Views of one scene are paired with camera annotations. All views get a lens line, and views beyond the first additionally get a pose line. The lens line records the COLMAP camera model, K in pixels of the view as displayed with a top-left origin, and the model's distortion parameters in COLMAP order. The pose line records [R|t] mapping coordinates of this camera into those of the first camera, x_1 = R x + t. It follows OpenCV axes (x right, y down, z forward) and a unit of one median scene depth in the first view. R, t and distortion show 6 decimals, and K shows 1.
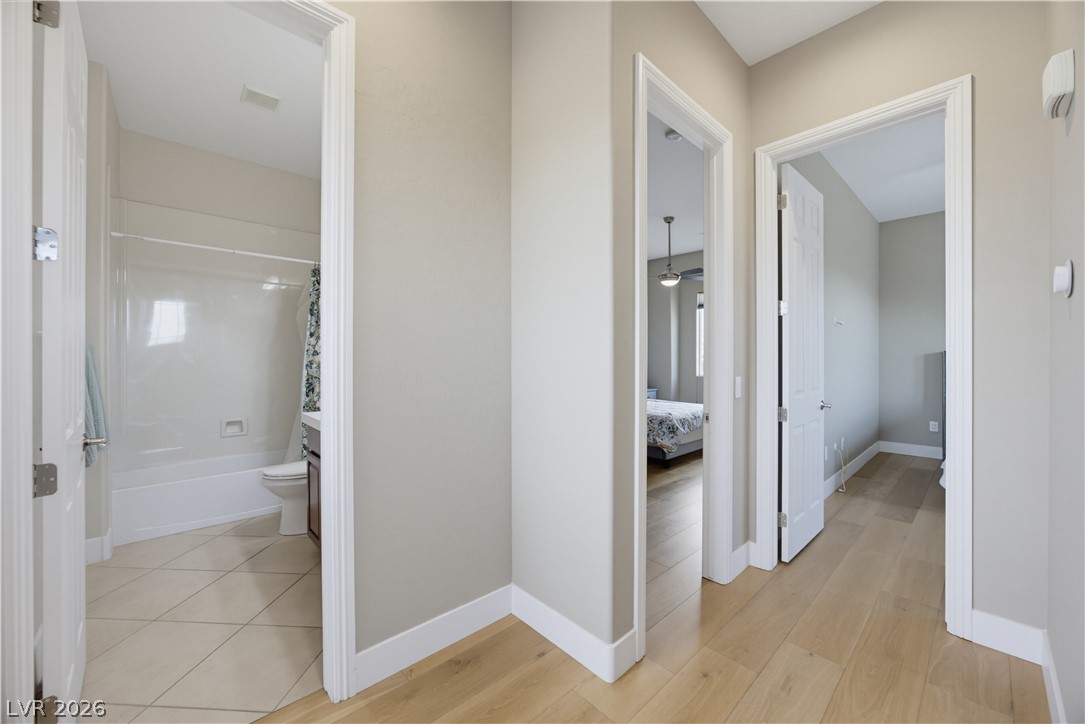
lens RADIAL K [[415.5, 0, 542.3], [0, 415.5, 365.2], [0, 0, 1]] dist [-0.017781, 0.000127]
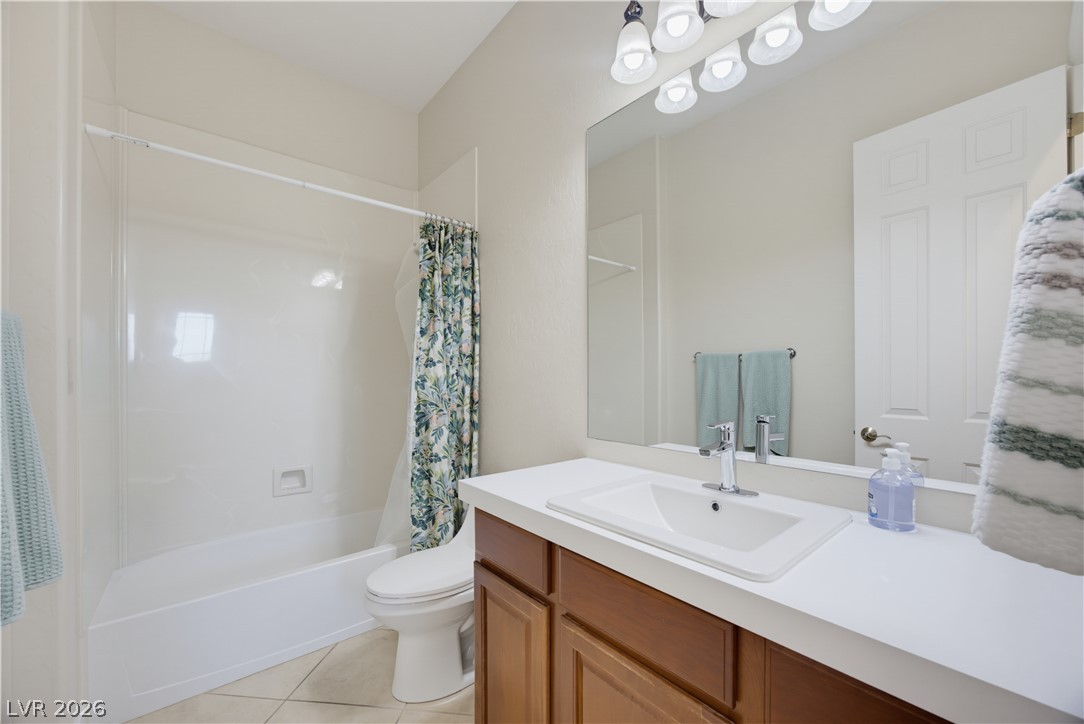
lens RADIAL K [[423.6, 0, 541.2], [0, 423.6, 384.3], [0, 0, 1]] dist [-0.019018, 0.000099]
pose [[0.998837, 0.000413, -0.048214, -0.357273], [-0.000341, 0.999999, 0.001496, 0.000823], [0.048215, -0.001477, 0.998836, 0.394315]]
